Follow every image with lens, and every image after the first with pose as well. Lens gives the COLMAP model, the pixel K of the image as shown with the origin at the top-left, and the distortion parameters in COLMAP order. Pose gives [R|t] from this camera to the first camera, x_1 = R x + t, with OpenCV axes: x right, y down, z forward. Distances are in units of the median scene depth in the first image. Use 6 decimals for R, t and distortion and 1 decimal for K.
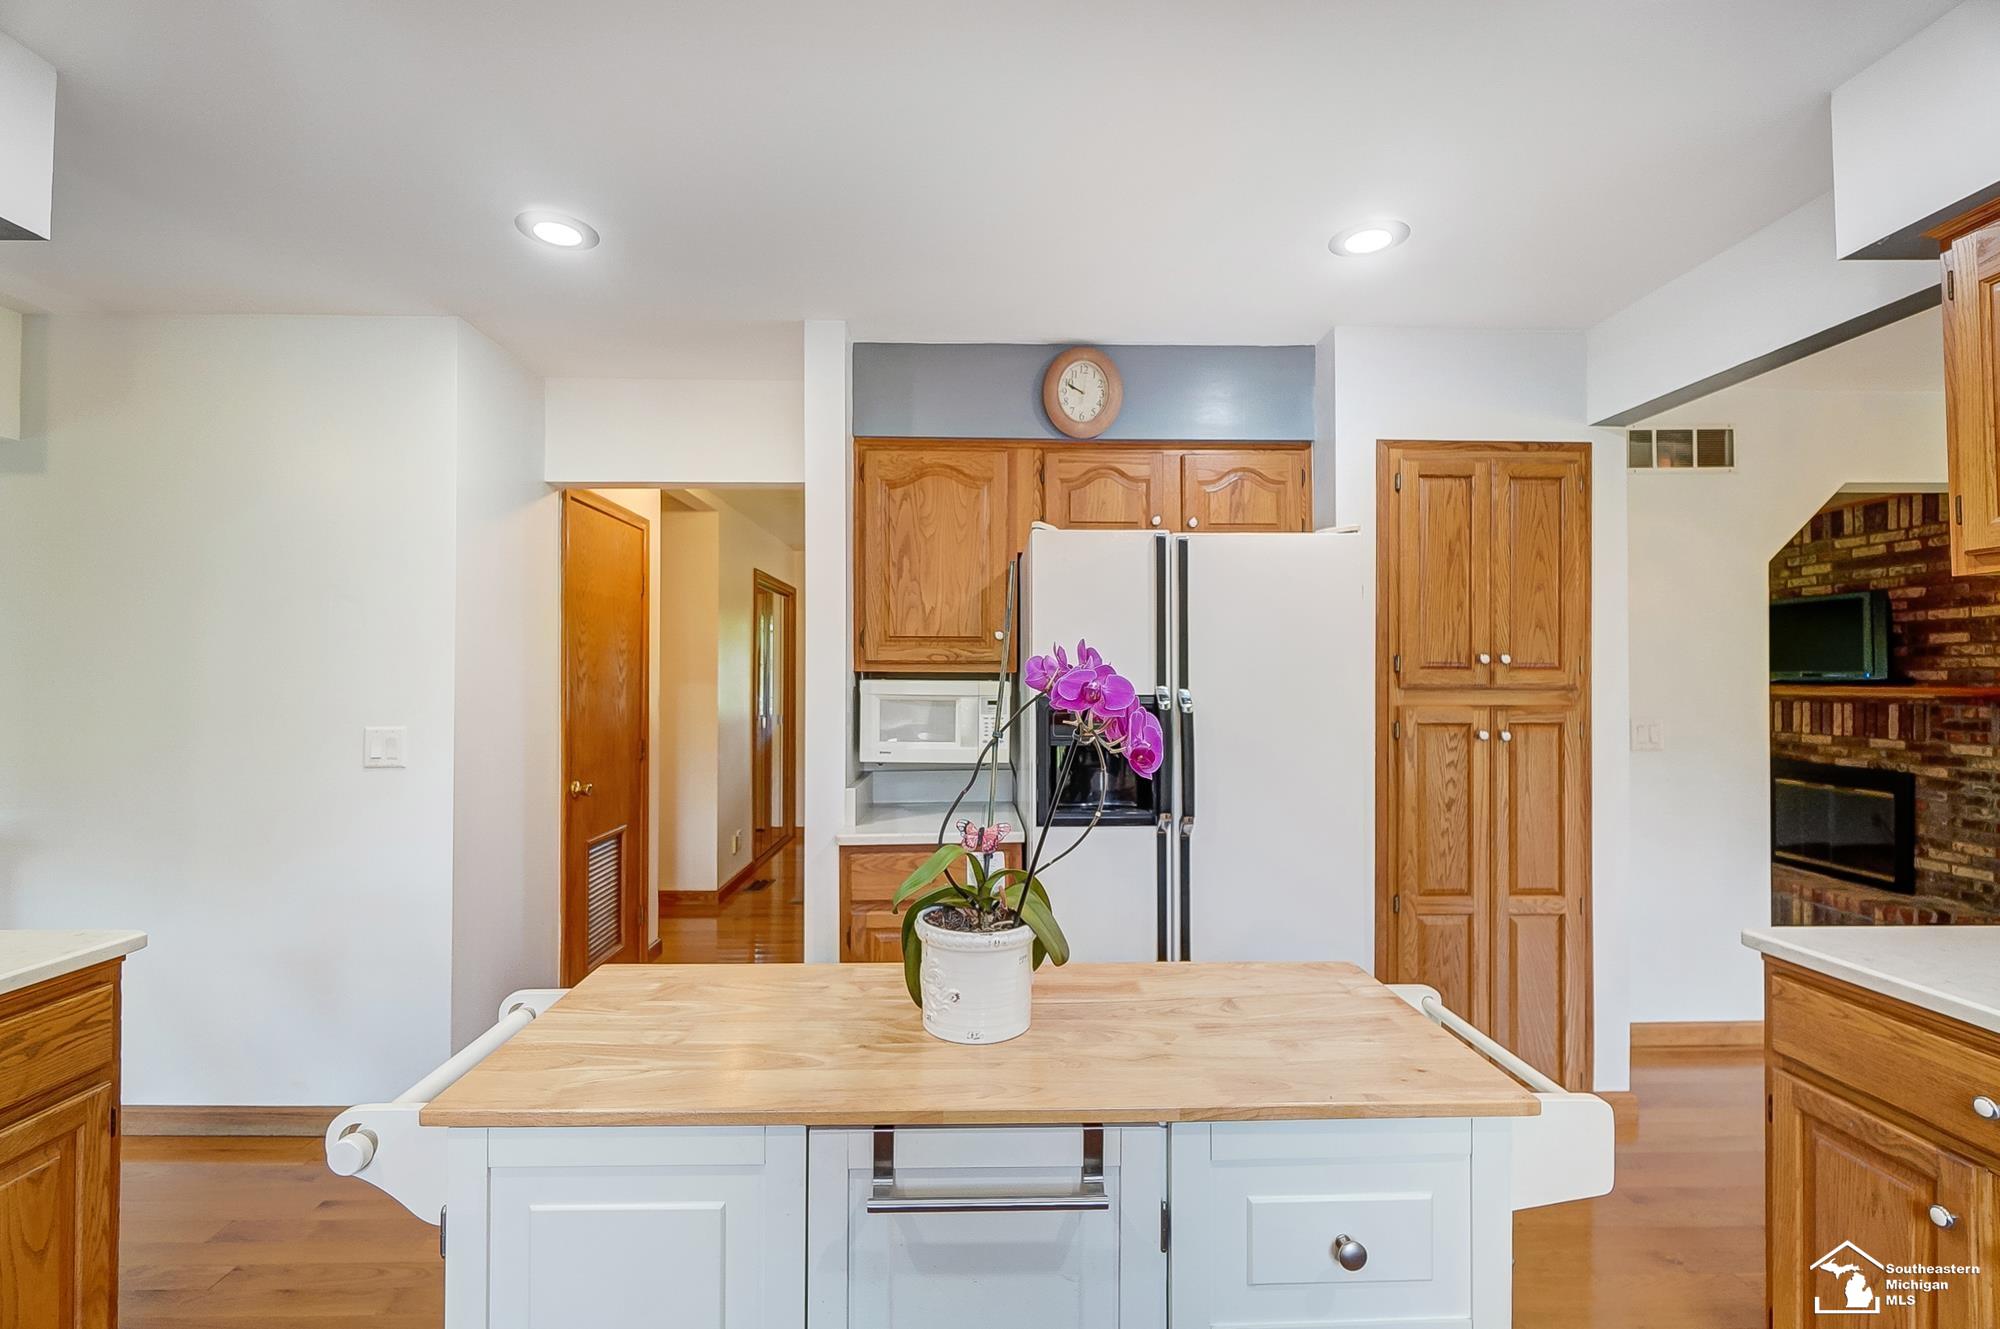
lens RADIAL K [[852.3, 0, 994.4], [0, 852.3, 660.9], [0, 0, 1]] dist [-0.000351, 0.000181]
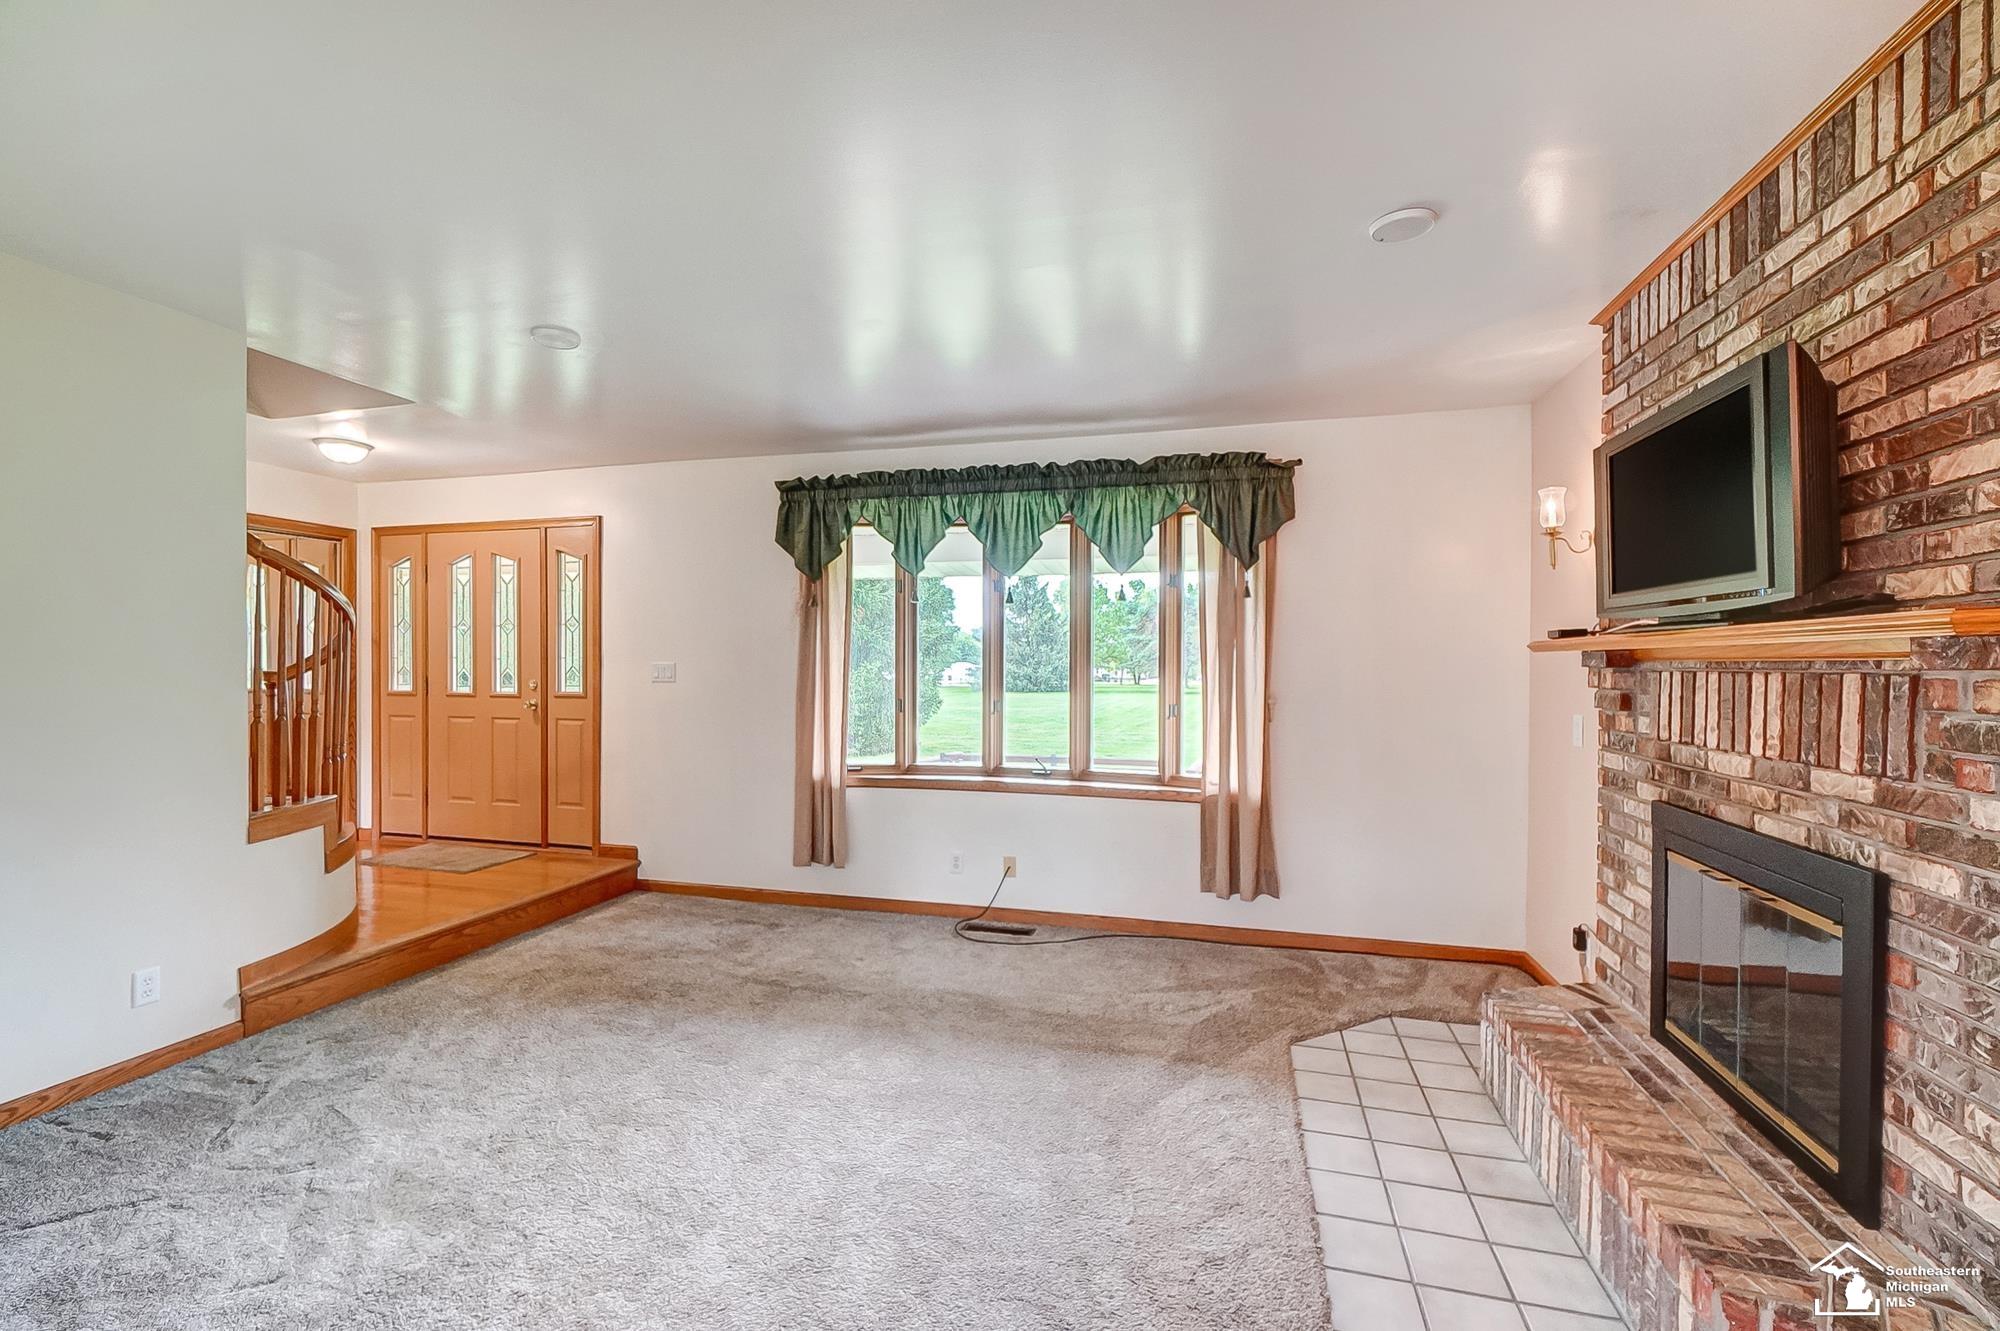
lens RADIAL K [[852.3, 0, 996.2], [0, 852.3, 666.0], [0, 0, 1]] dist [-0.000351, 0.000181]
pose [[0.952165, 0.004016, -0.305558, 0.840884], [0.001837, 0.999820, 0.018866, 0.041180], [0.305579, -0.018524, 0.951987, 0.566629]]
